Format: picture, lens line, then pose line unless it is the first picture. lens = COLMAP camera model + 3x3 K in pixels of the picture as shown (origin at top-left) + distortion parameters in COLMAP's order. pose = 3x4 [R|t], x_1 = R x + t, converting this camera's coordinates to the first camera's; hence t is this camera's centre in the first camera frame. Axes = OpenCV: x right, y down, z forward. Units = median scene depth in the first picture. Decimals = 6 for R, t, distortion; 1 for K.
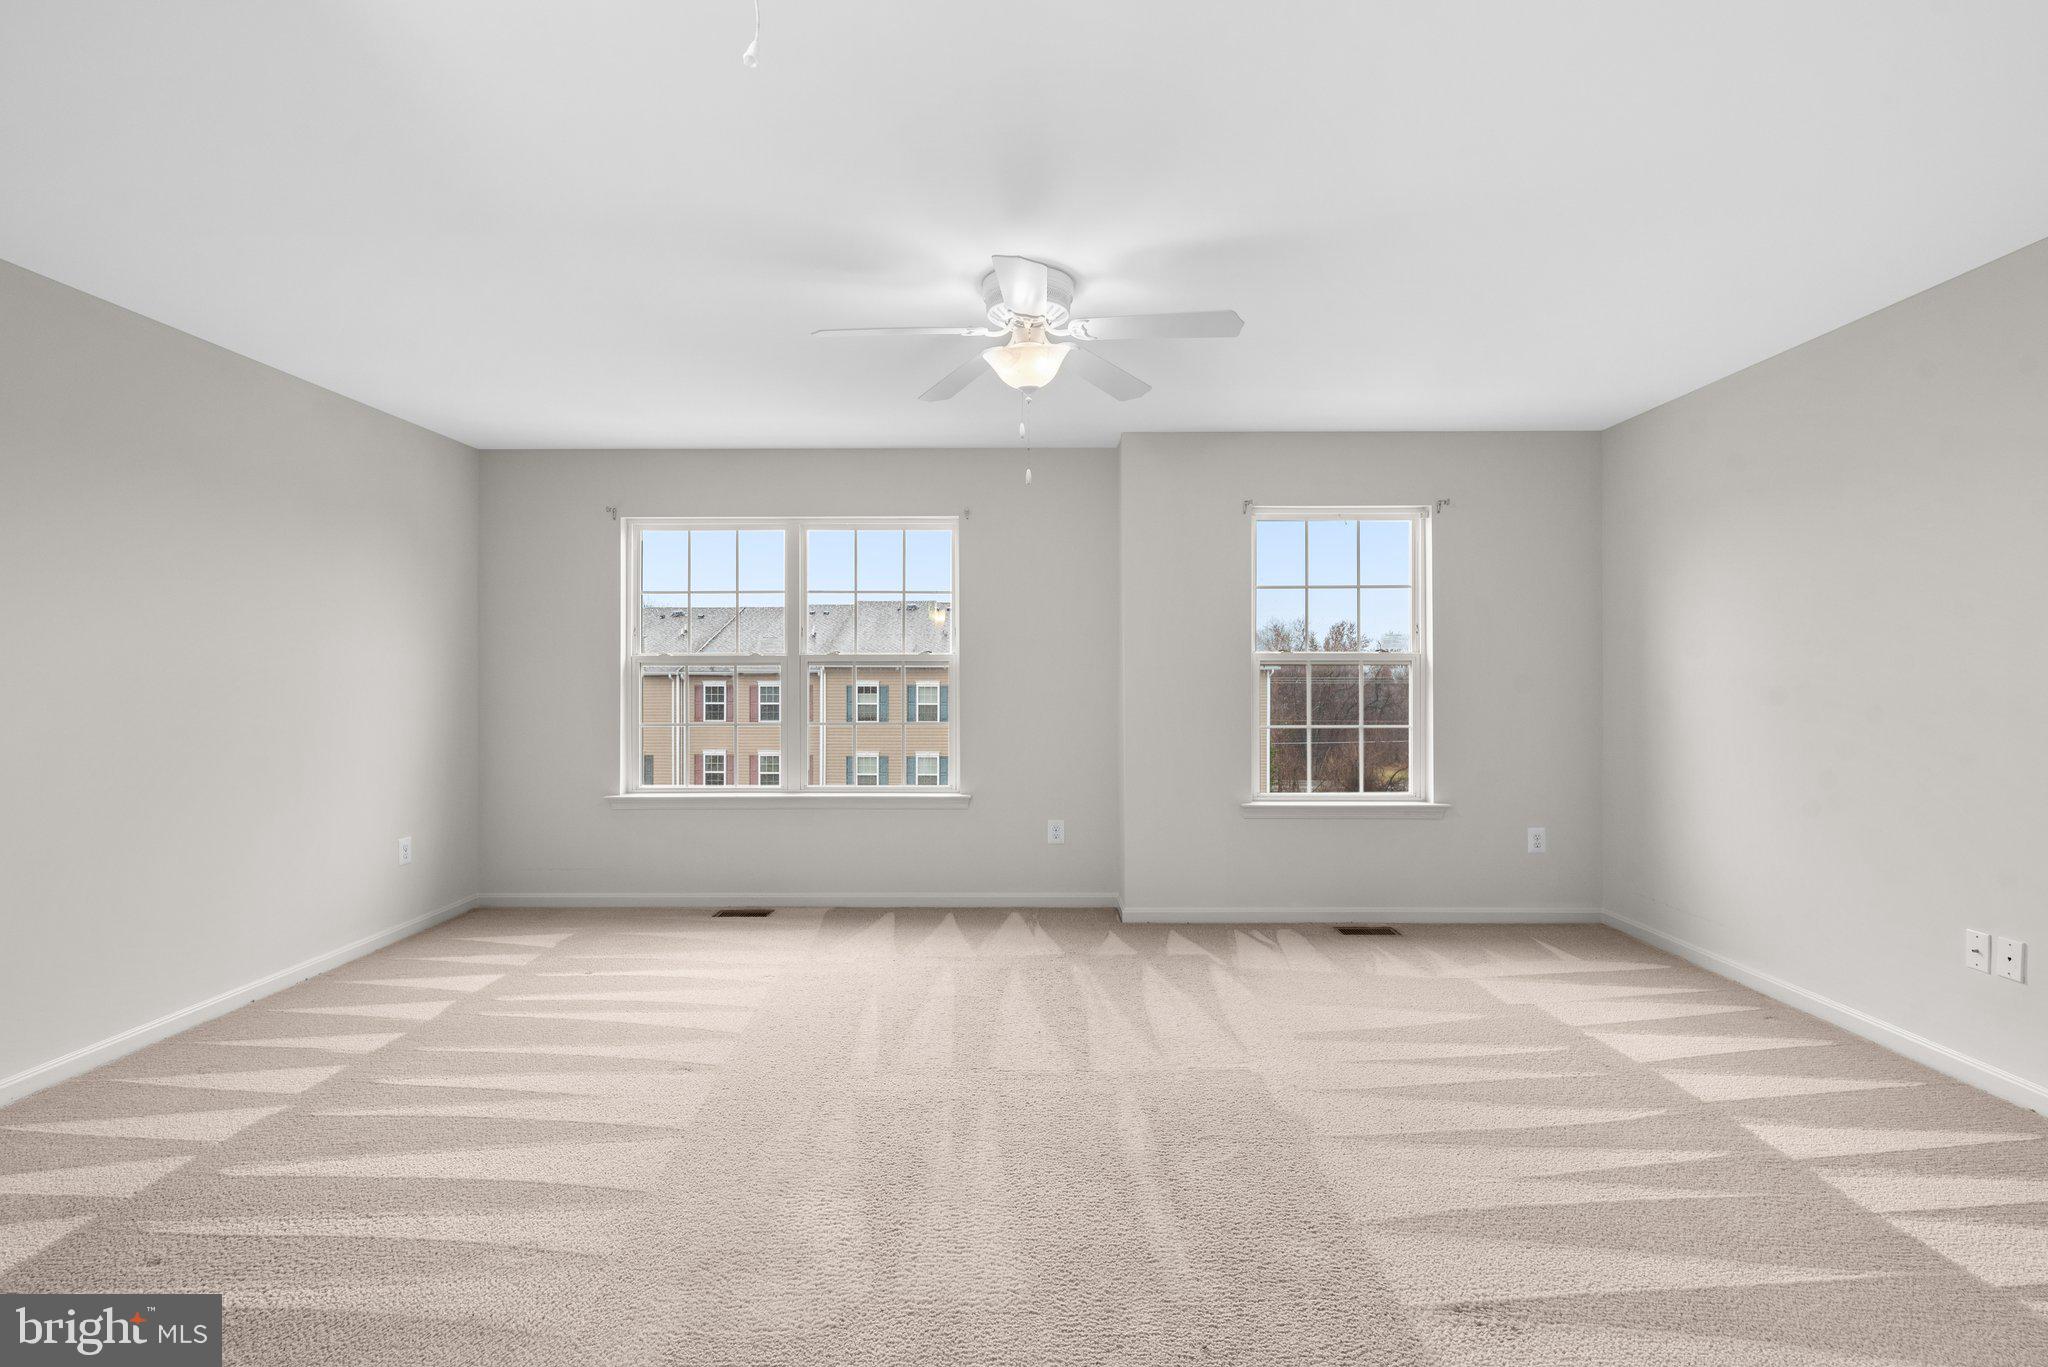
lens RADIAL K [[928.8, 0, 1030.4], [0, 928.8, 672.9], [0, 0, 1]] dist [0.000067, 0.000224]
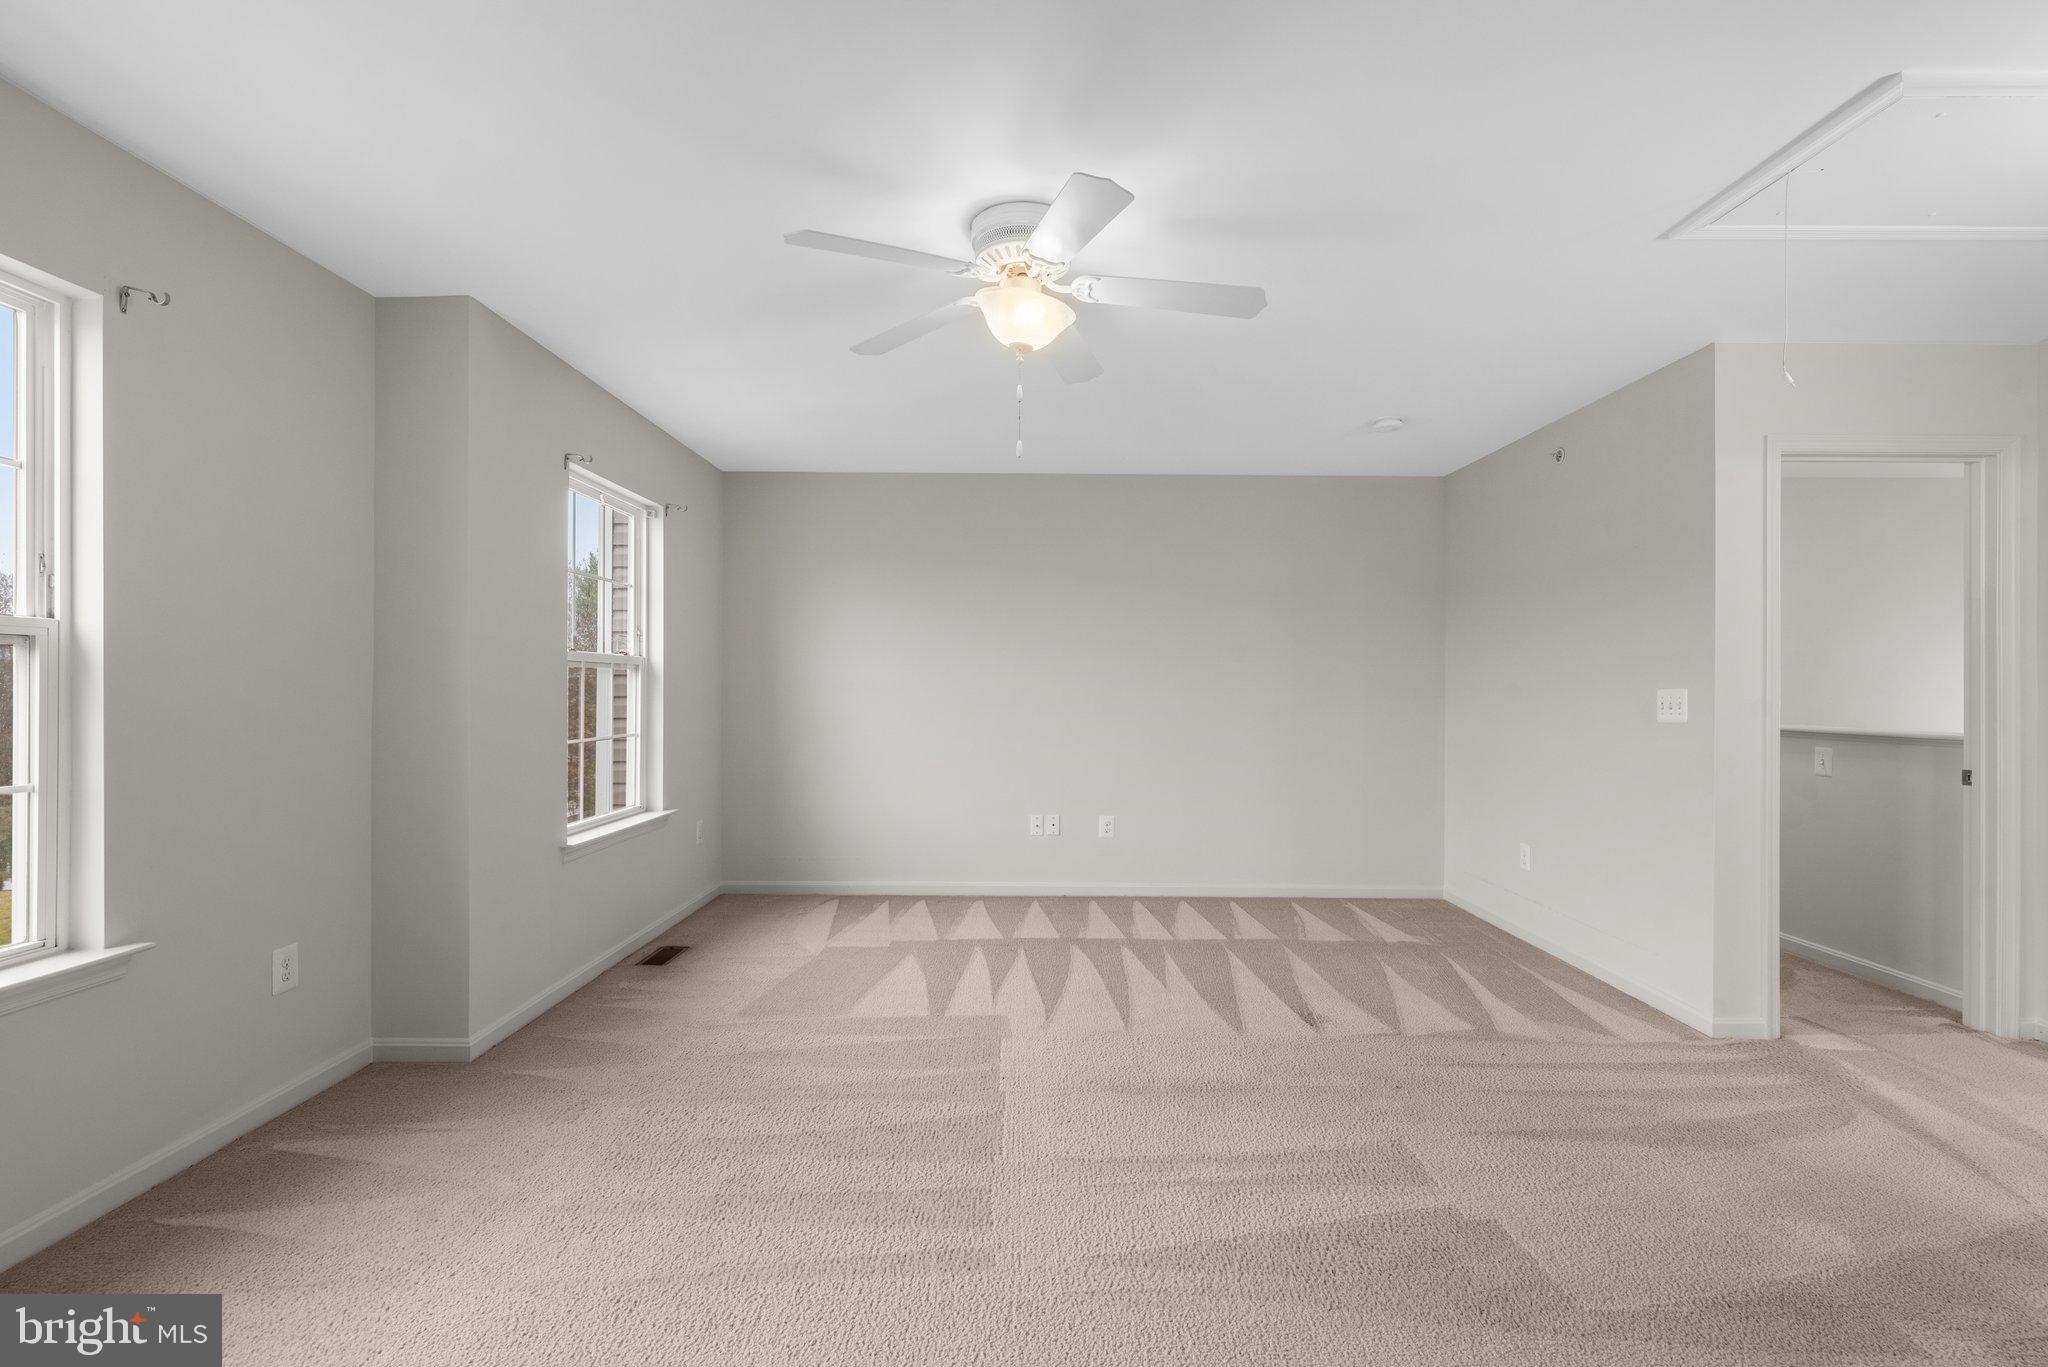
lens RADIAL K [[915.6, 0, 1027.1], [0, 915.6, 690.6], [0, 0, 1]] dist [-0.000046, 0.000076]
pose [[-0.002401, -0.001286, 0.999996, -0.518179], [-0.006076, 0.999981, 0.001271, 0.008470], [-0.999979, -0.006073, -0.002408, 0.599652]]
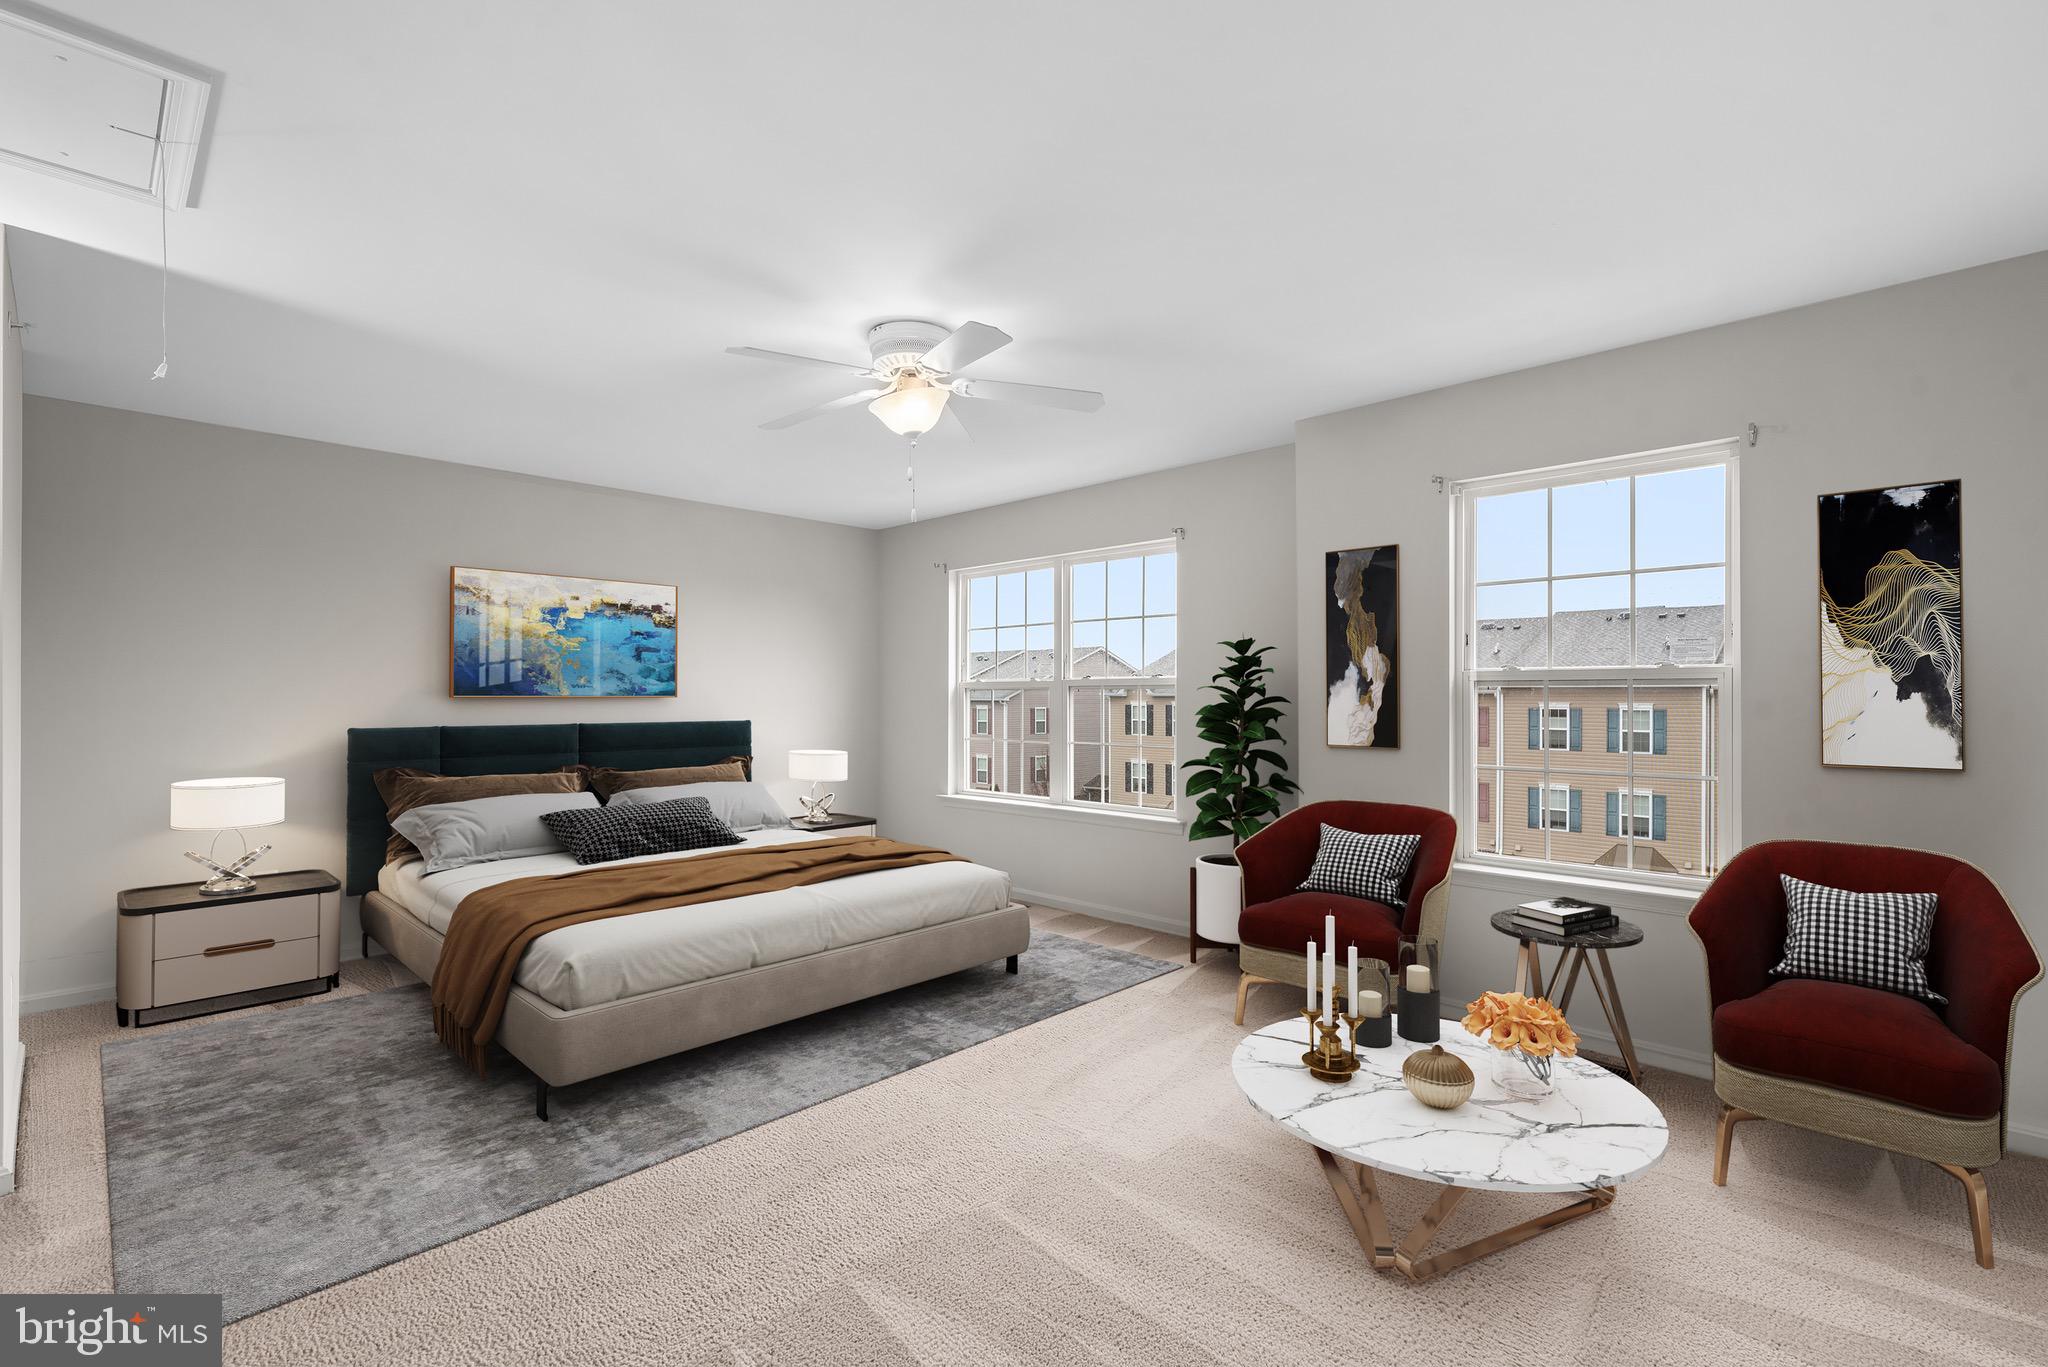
lens RADIAL K [[915.6, 0, 1027.1], [0, 915.6, 690.6], [0, 0, 1]] dist [-0.000046, 0.000076]
pose [[0.720446, -0.003964, -0.693499, 0.500683], [0.001276, 0.999990, -0.004390, -0.002040], [0.693510, 0.002278, 0.720444, 0.196814]]
